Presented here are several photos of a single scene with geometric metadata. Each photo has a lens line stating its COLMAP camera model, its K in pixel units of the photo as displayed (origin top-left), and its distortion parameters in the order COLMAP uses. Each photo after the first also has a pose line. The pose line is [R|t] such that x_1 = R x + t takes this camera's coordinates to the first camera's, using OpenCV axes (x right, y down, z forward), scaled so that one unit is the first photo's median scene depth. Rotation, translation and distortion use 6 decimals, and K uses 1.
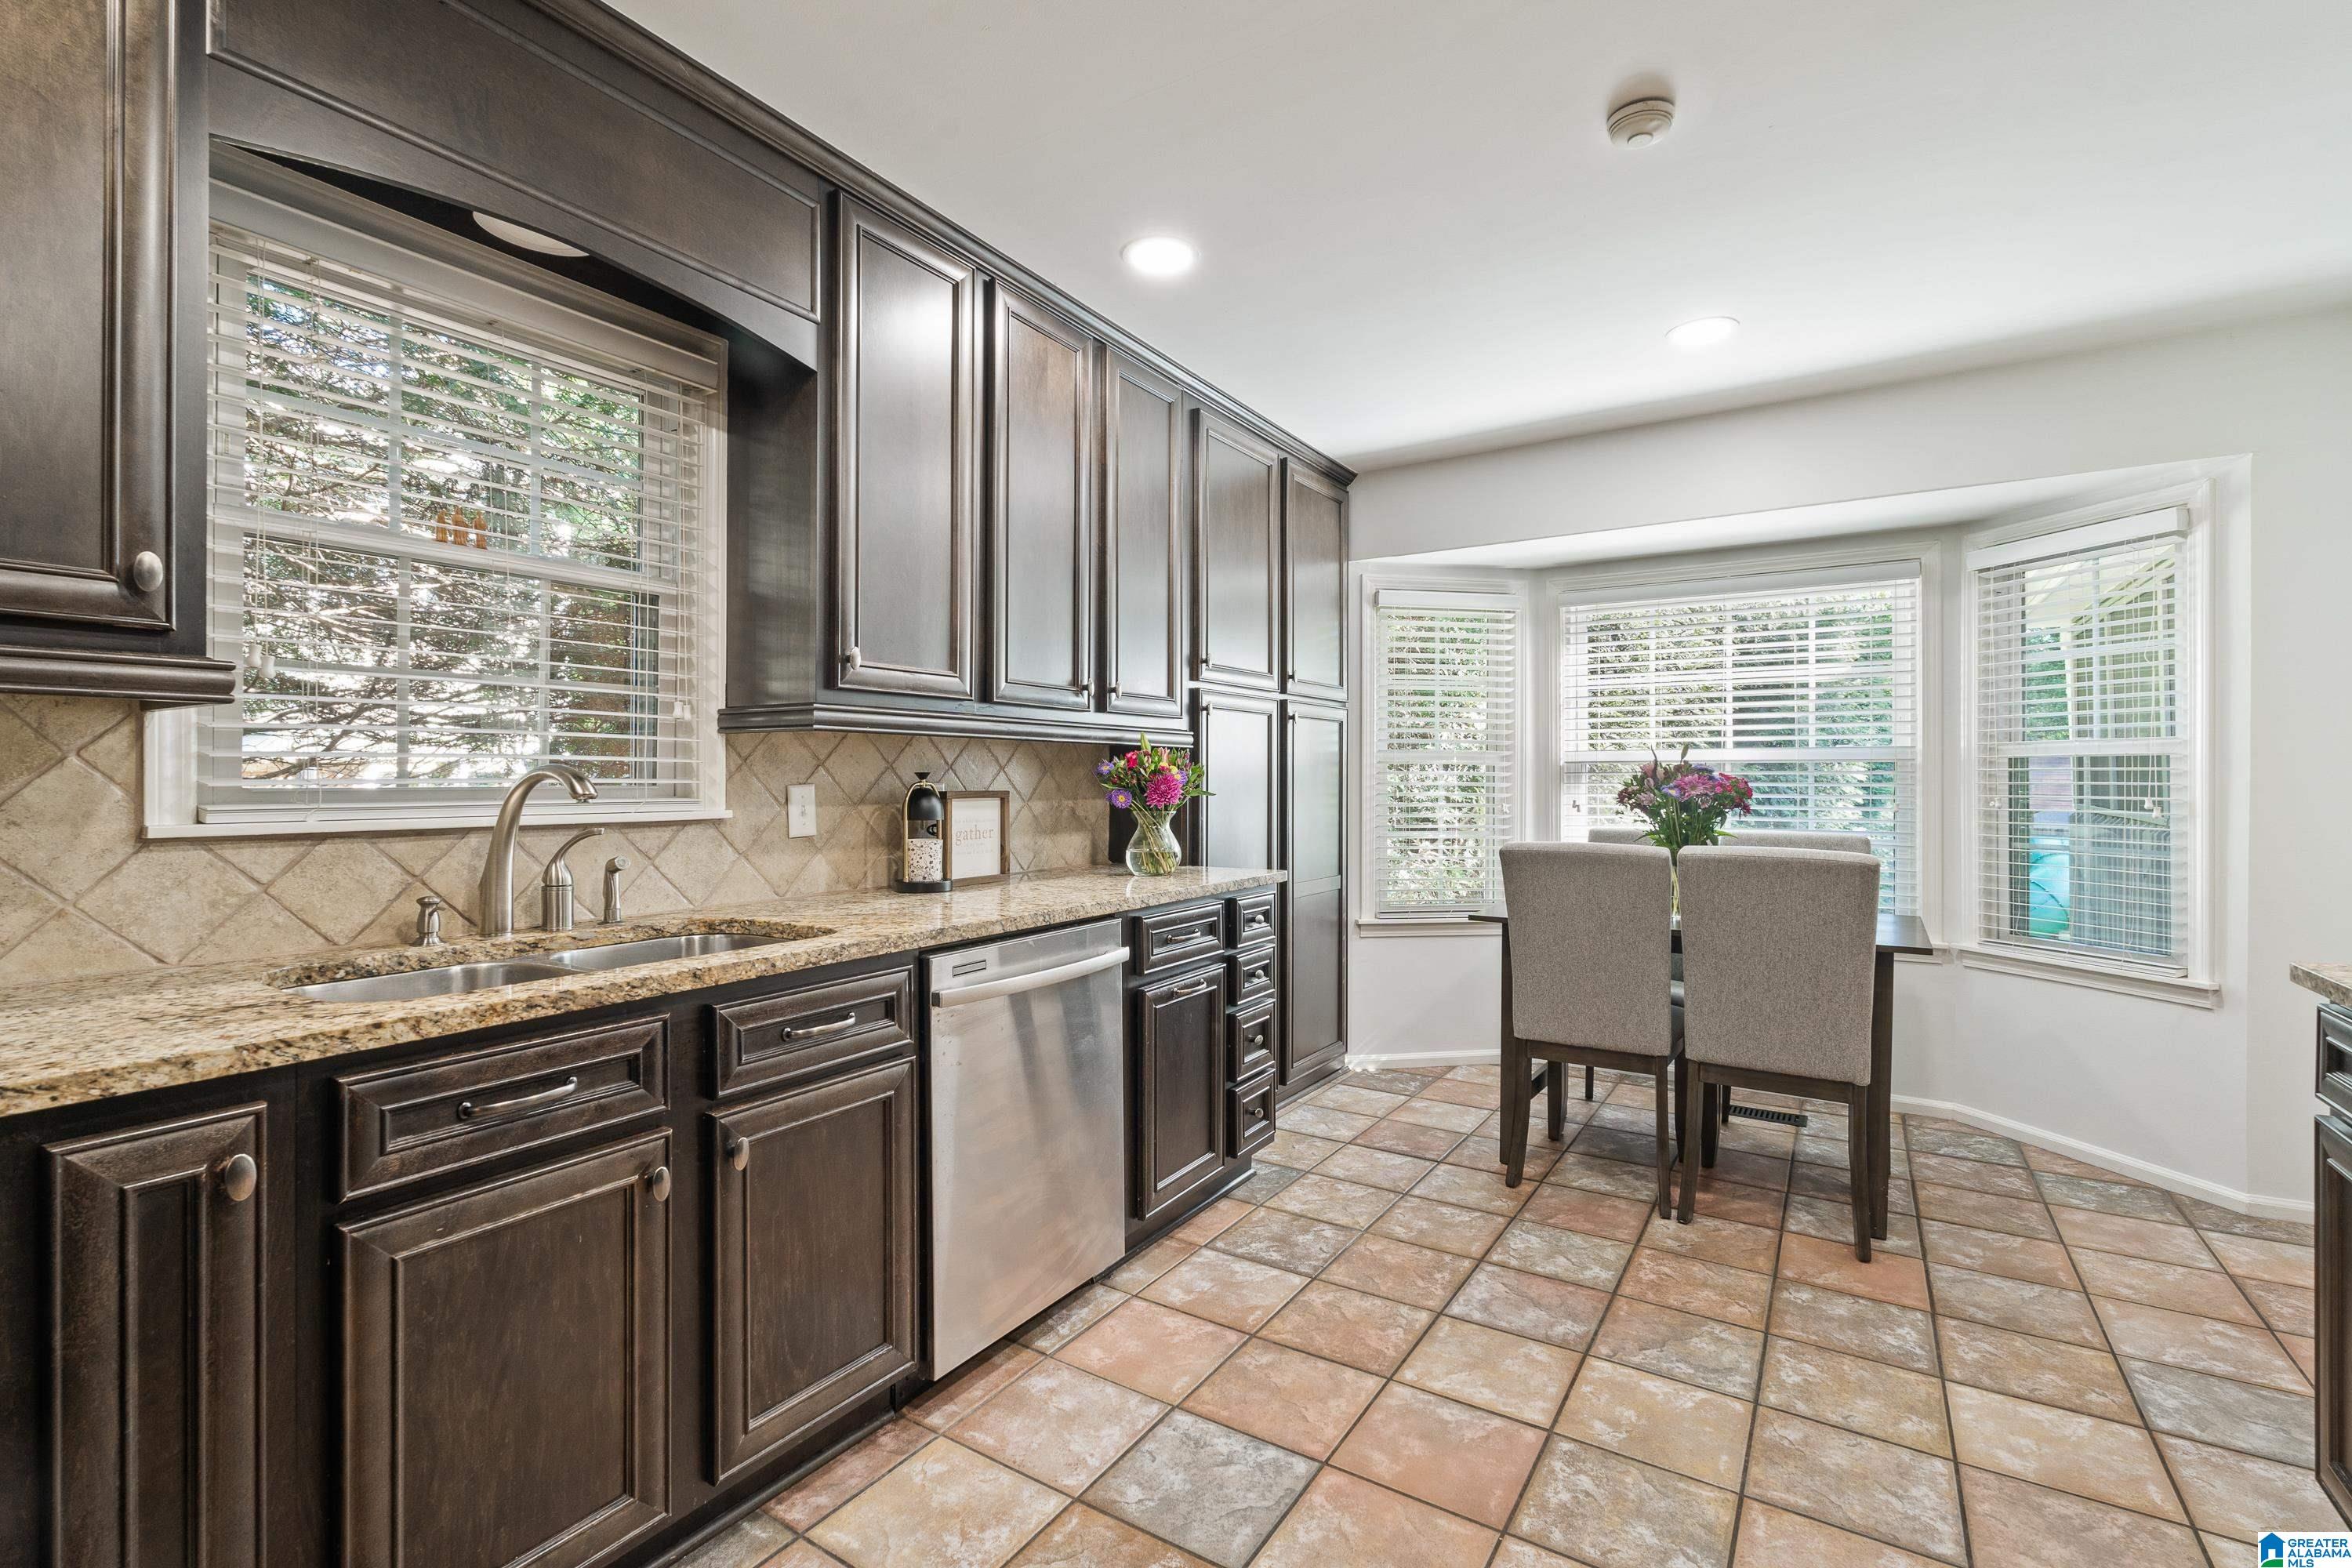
lens RADIAL K [[1065.2, 0, 1167.8], [0, 1065.2, 779.6], [0, 0, 1]] dist [-0.005699, 0.000617]
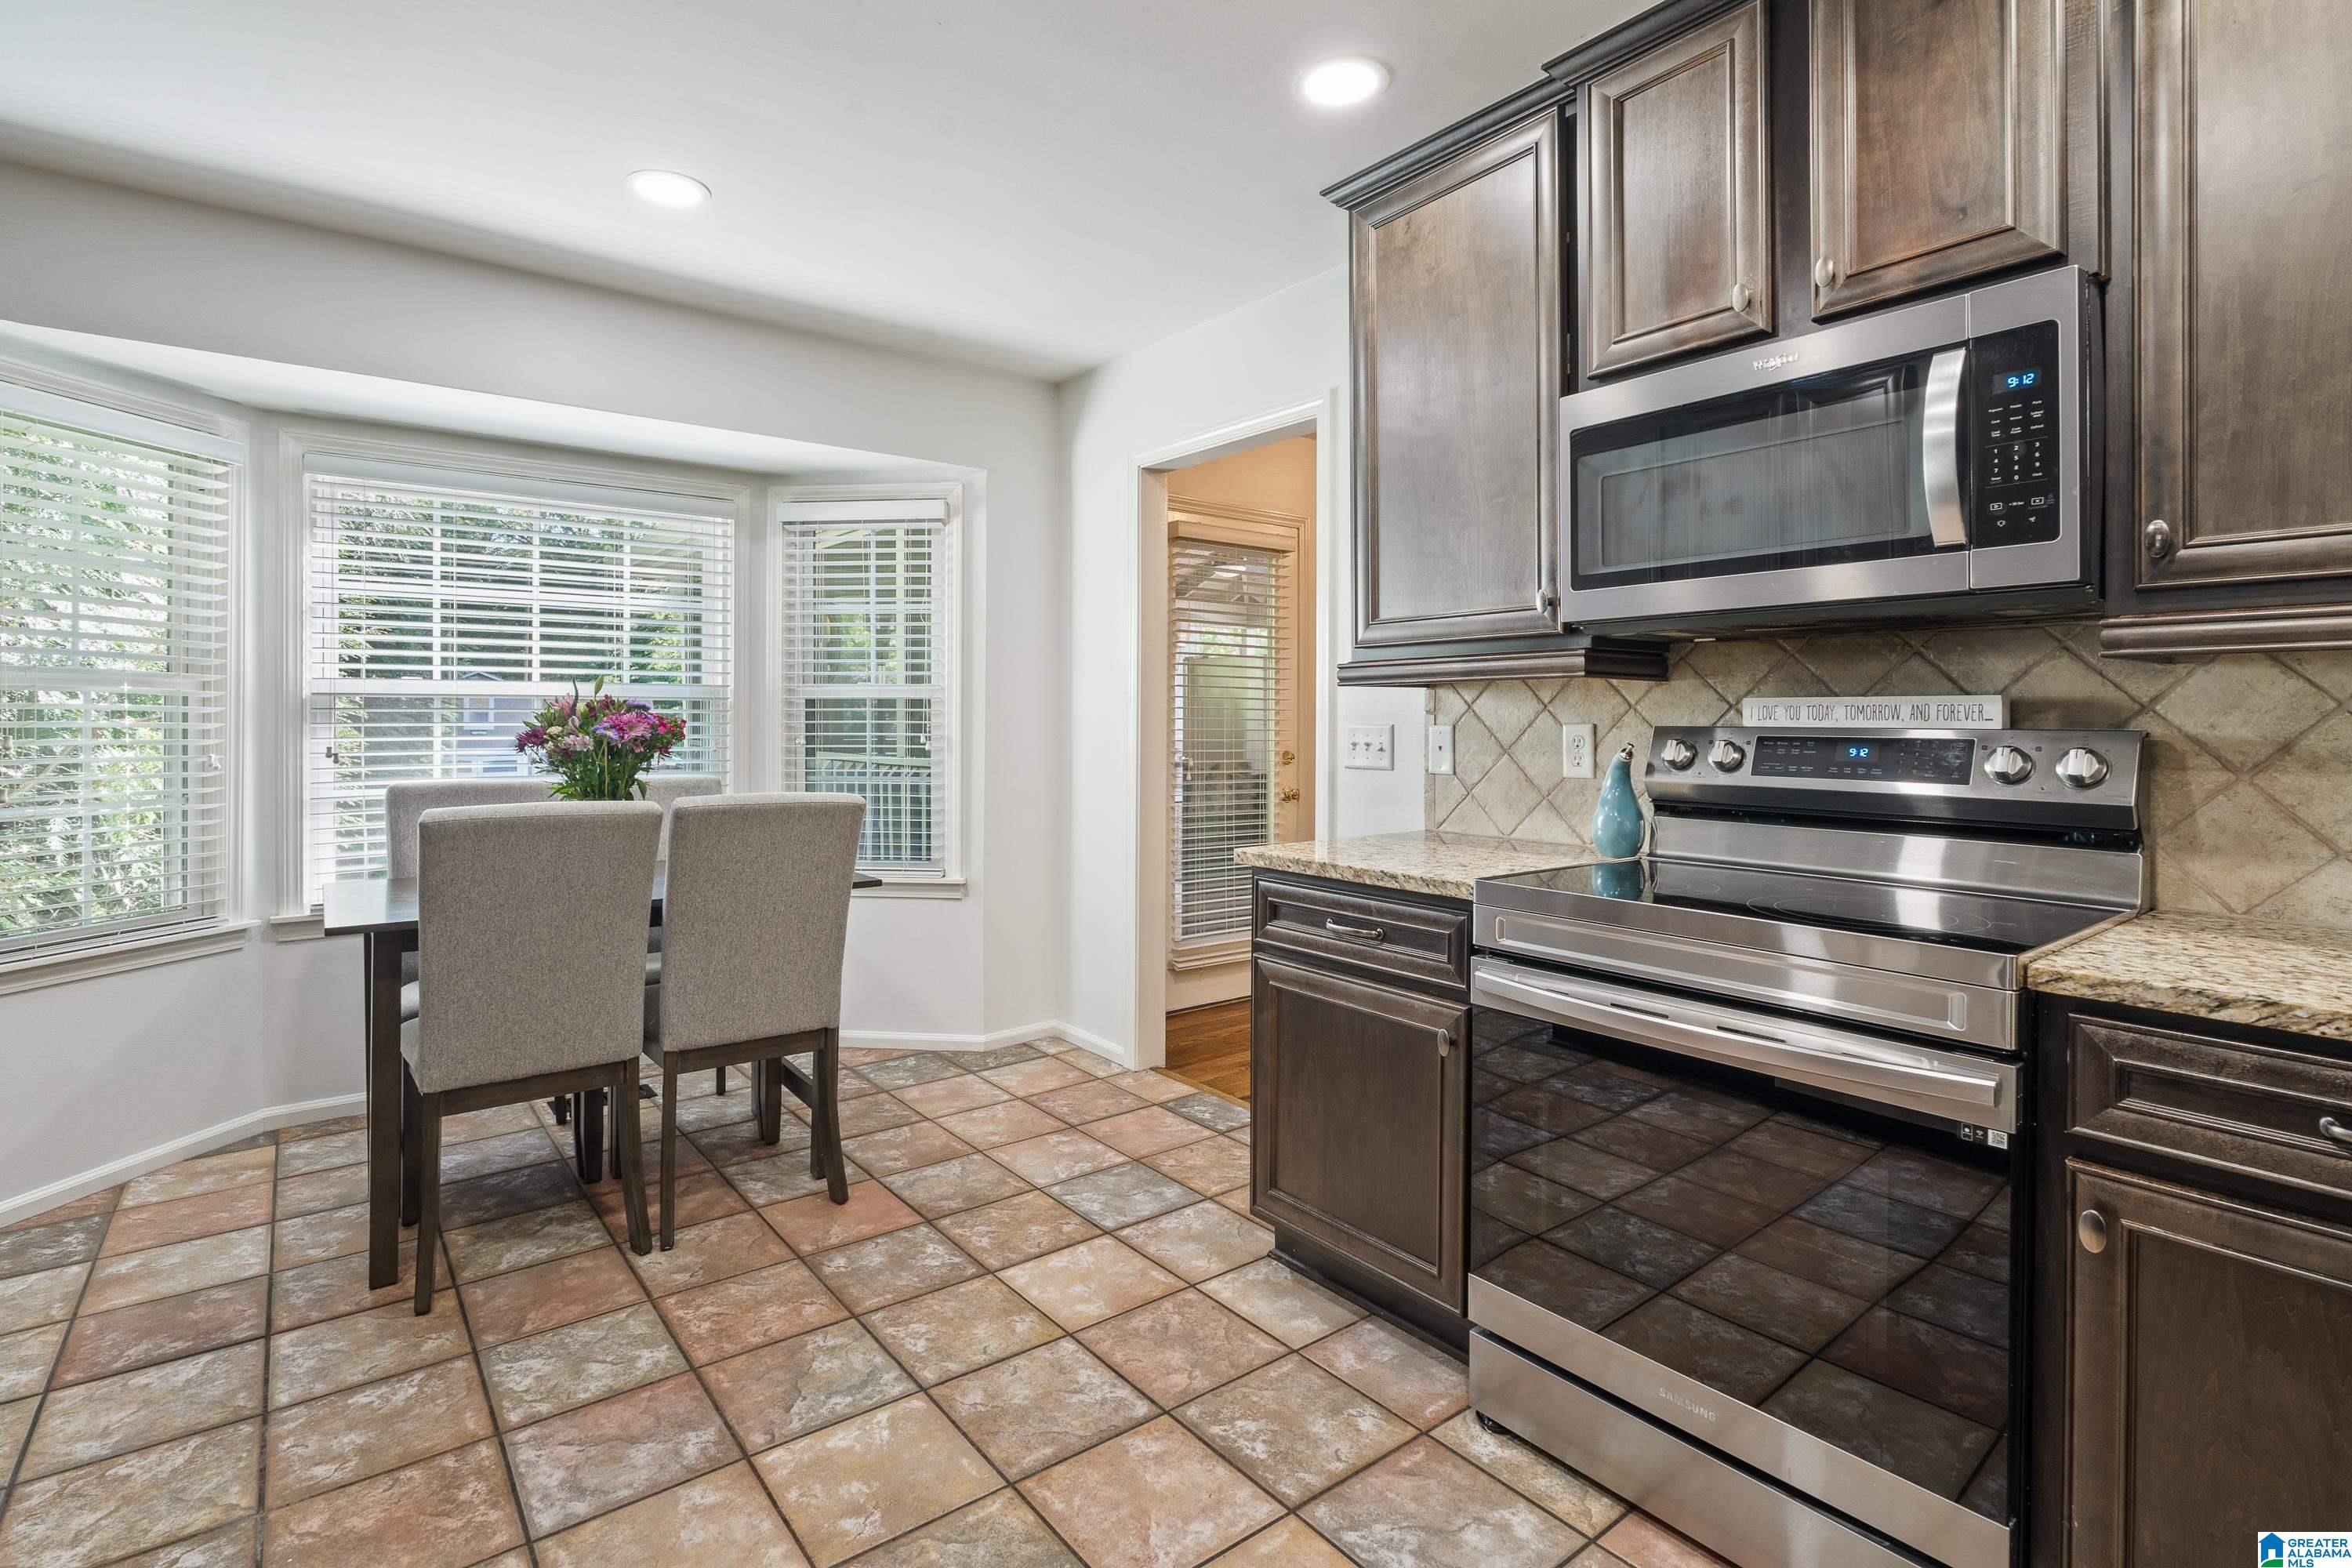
lens RADIAL K [[1115.5, 0, 1164.5], [0, 1115.5, 724.9], [0, 0, 1]] dist [-0.003792, -0.001085]
pose [[0.328665, -0.004887, 0.944434, -0.202041], [-0.001998, 0.999981, 0.005870, -0.001041], [-0.944444, -0.003816, 0.328649, 0.328806]]
